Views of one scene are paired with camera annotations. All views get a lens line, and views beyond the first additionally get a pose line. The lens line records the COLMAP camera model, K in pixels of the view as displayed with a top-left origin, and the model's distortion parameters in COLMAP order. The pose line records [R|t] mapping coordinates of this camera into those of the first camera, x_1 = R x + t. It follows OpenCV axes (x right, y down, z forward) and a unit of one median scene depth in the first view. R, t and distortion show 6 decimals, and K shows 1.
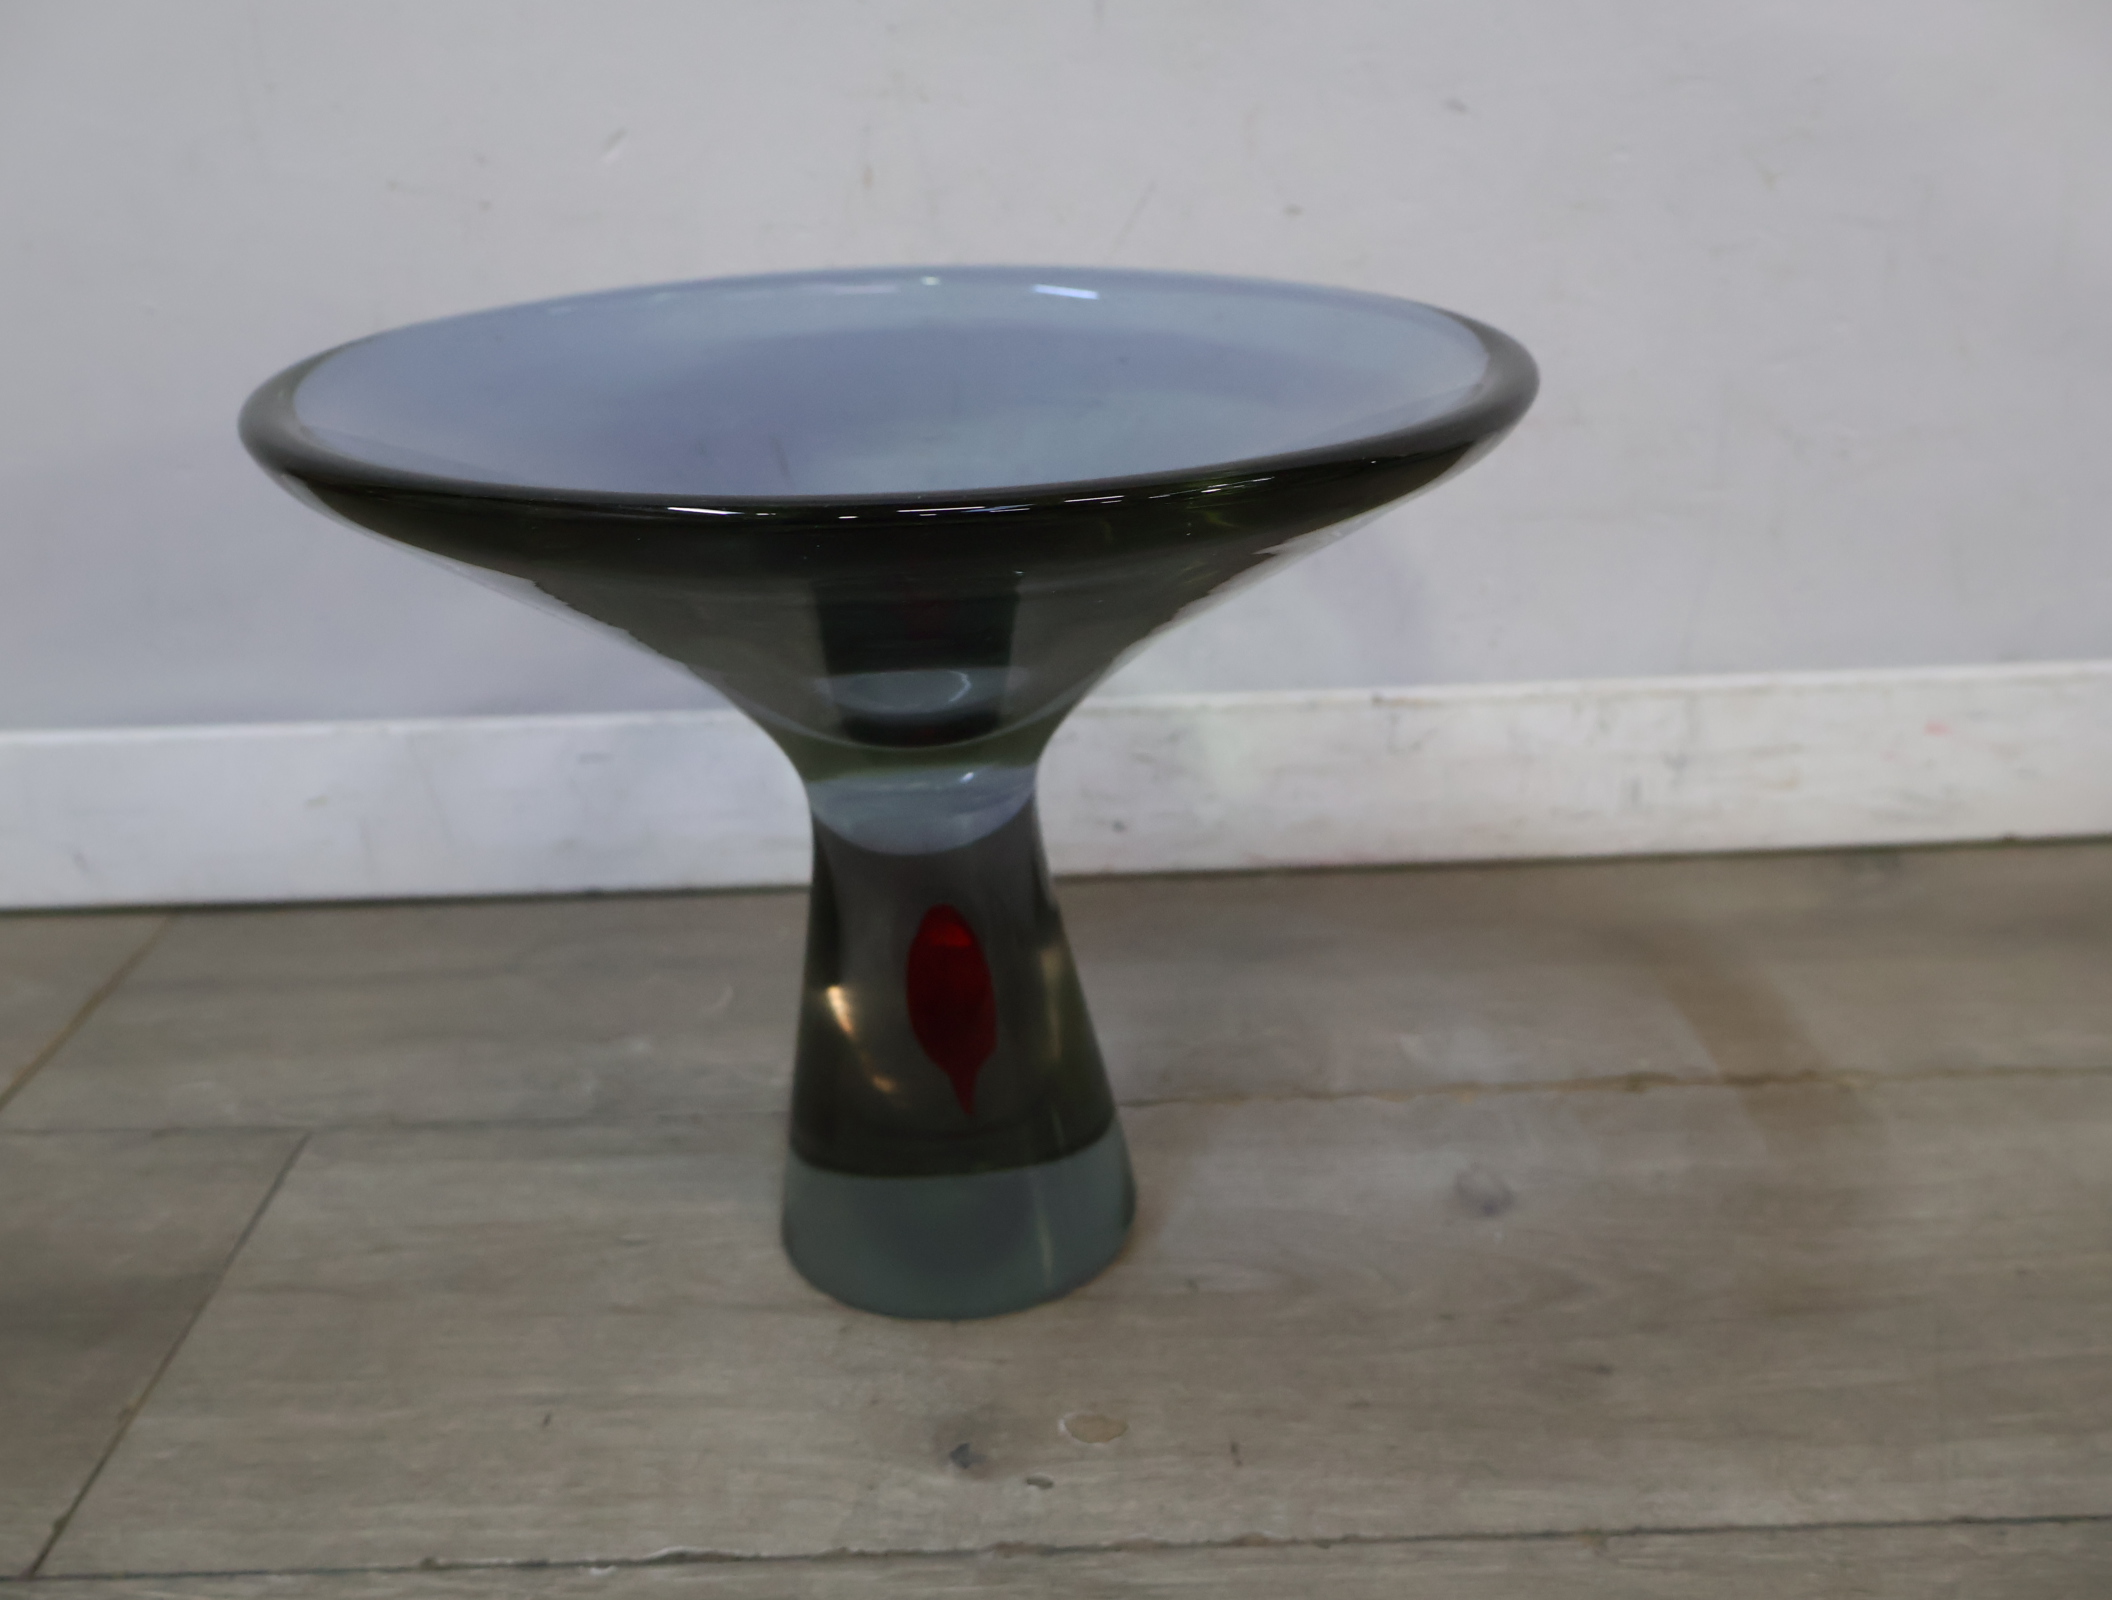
lens RADIAL K [[2033.6, 0, 1051.1], [0, 2033.6, 800.7], [0, 0, 1]] dist [0.006241, 0.000000]
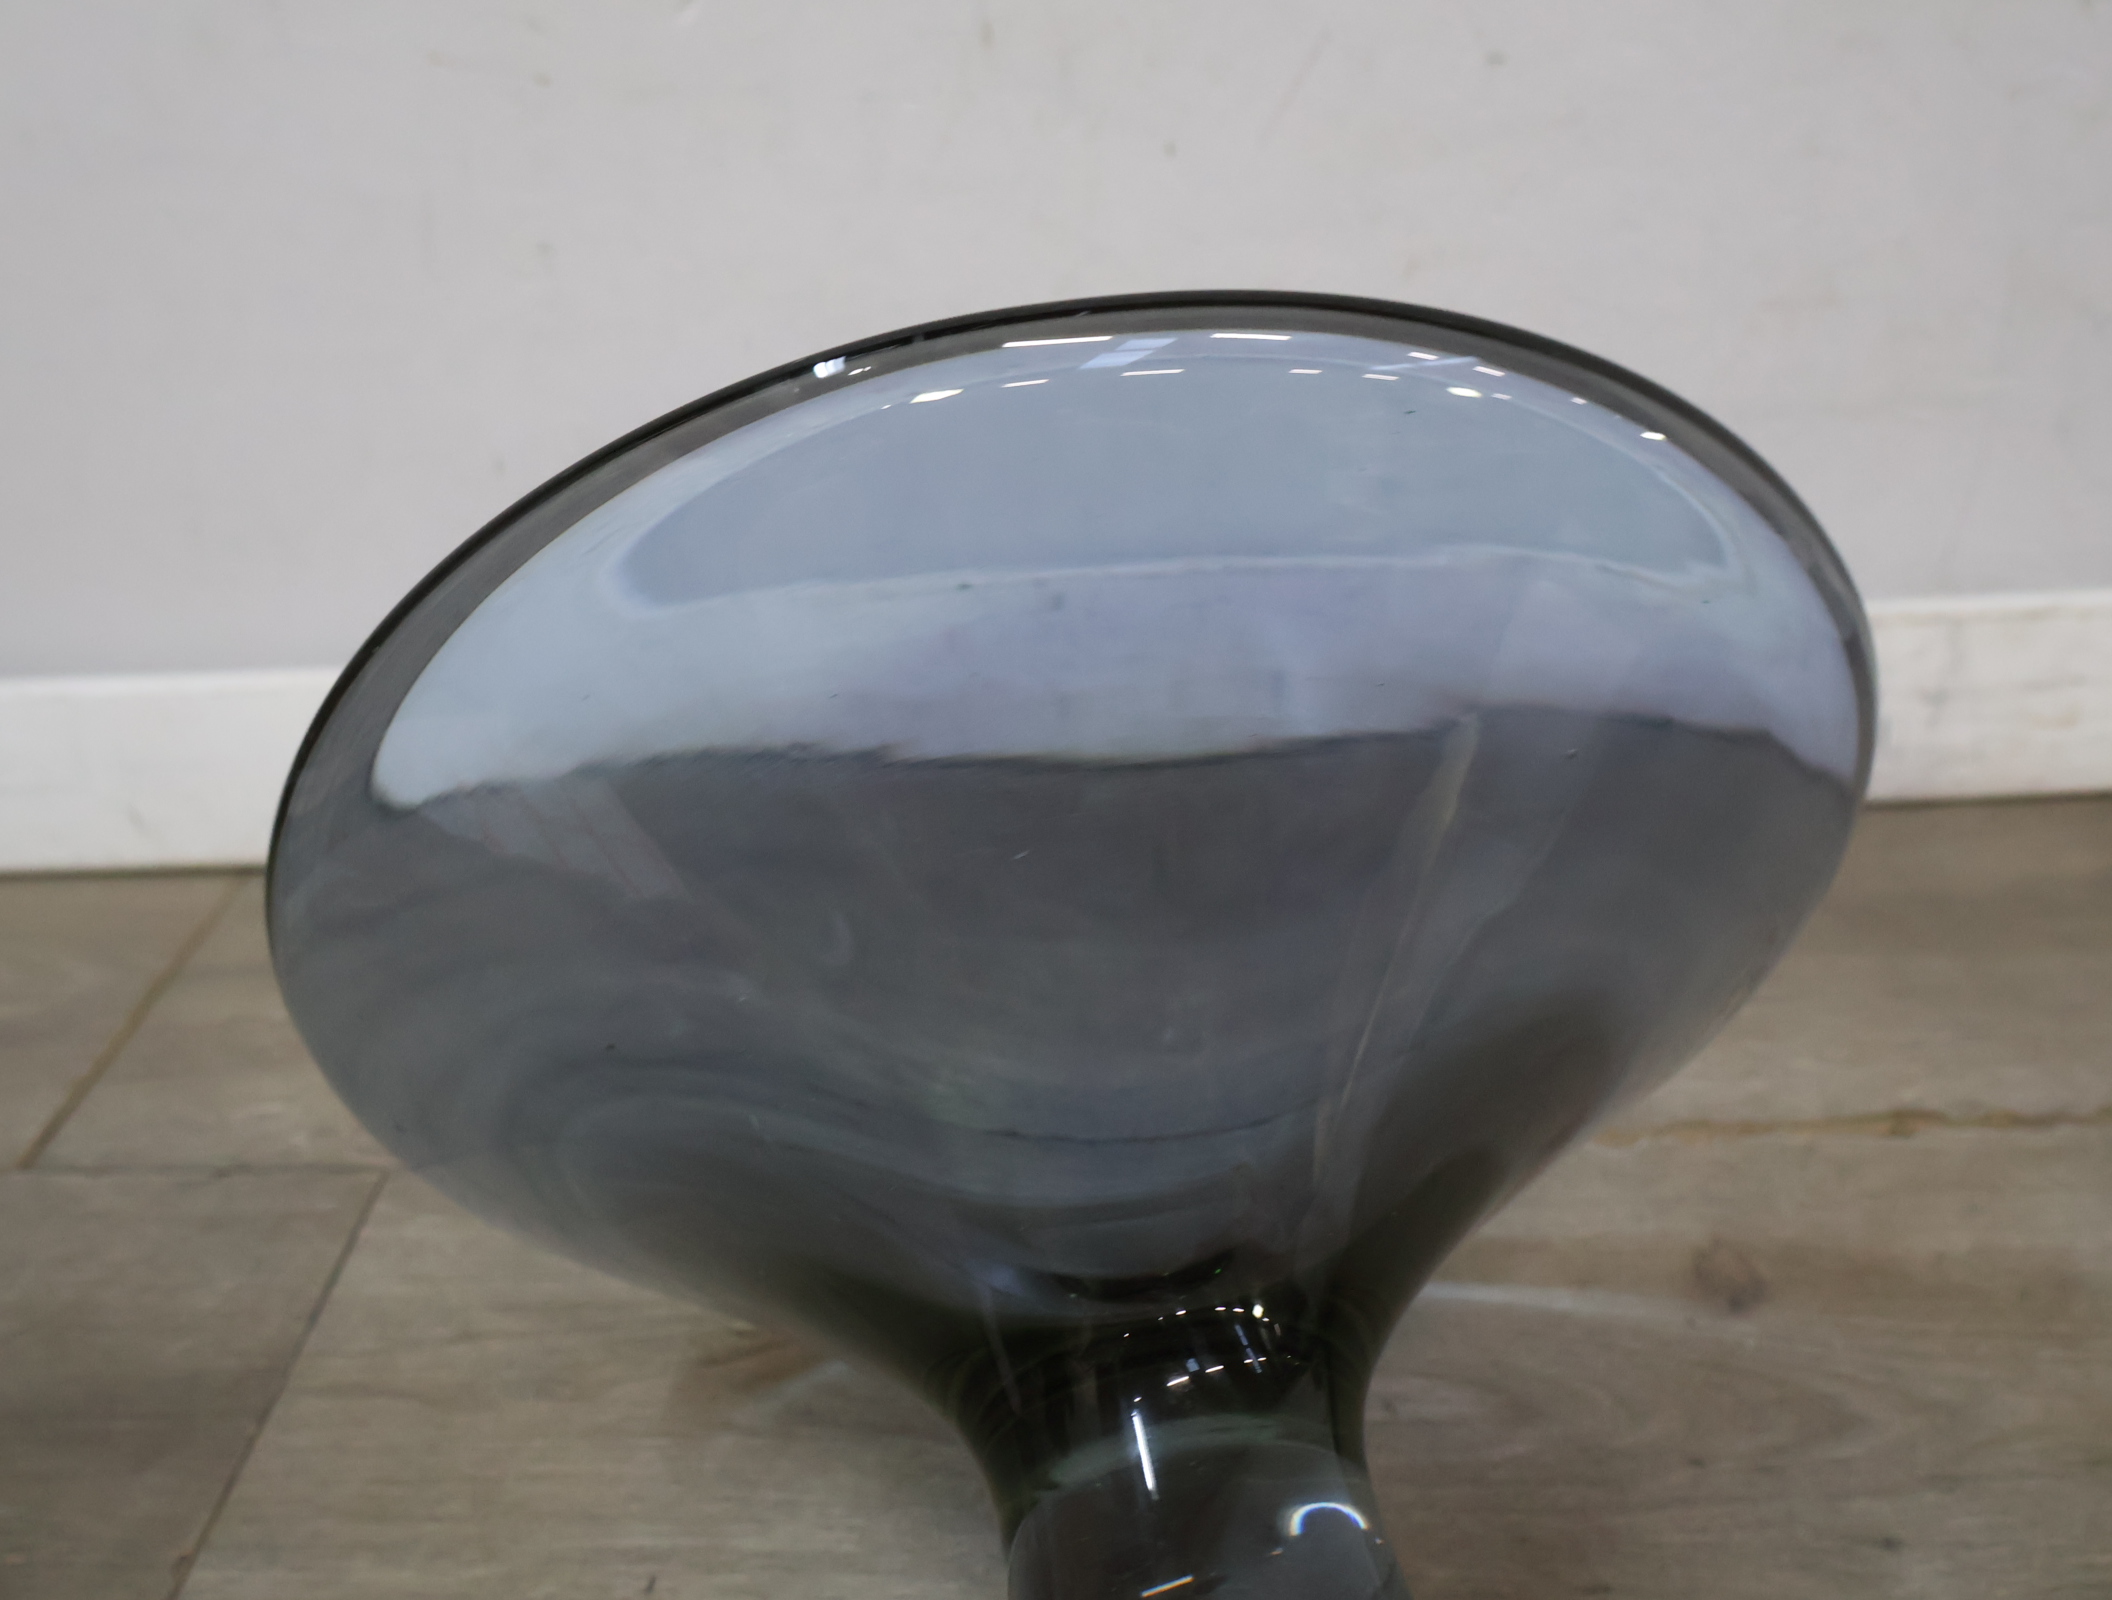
lens RADIAL K [[2033.6, 0, 1048.4], [0, 2033.6, 791.4], [0, 0, 1]] dist [0.006241, 0.000000]
pose [[0.998252, -0.006208, -0.058782, -0.022185], [0.013259, 0.992645, 0.120332, -0.124655], [0.057603, -0.120901, 0.990992, 0.171448]]
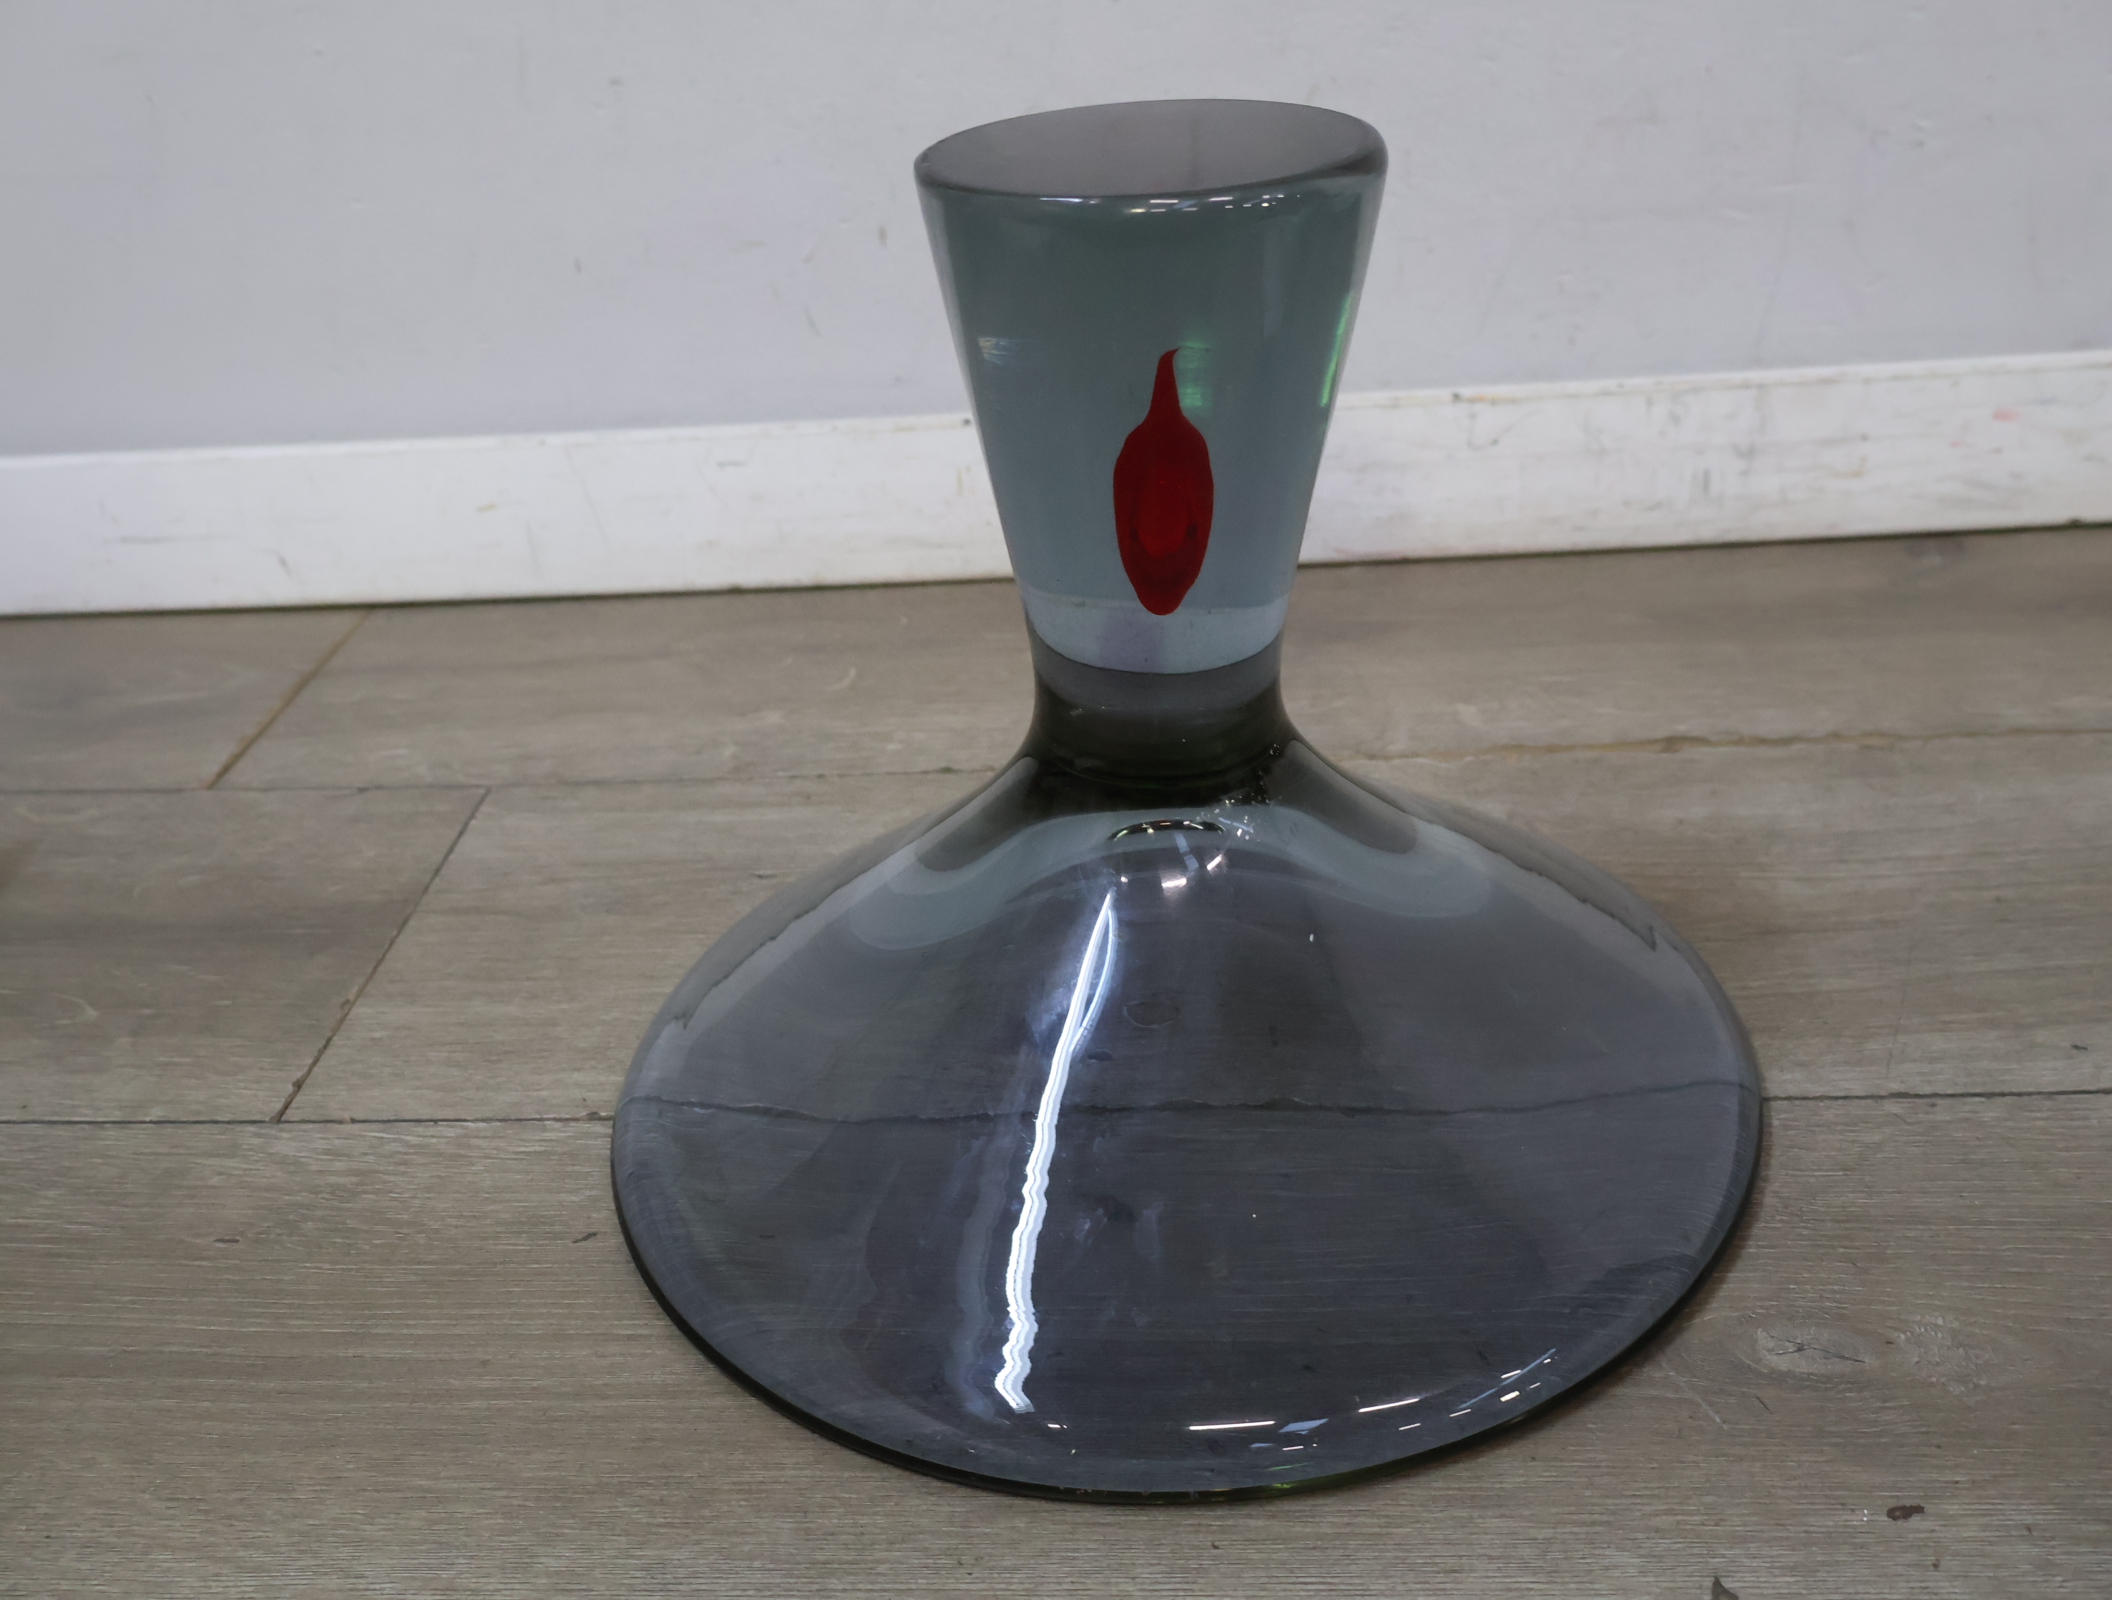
lens RADIAL K [[2033.6, 0, 1054.5], [0, 2033.6, 796.3], [0, 0, 1]] dist [0.006241, 0.000000]
pose [[0.996301, -0.000232, -0.085927, 0.060304], [0.010836, 0.992352, 0.122960, 0.033710], [0.085241, -0.123437, 0.988685, -0.125868]]
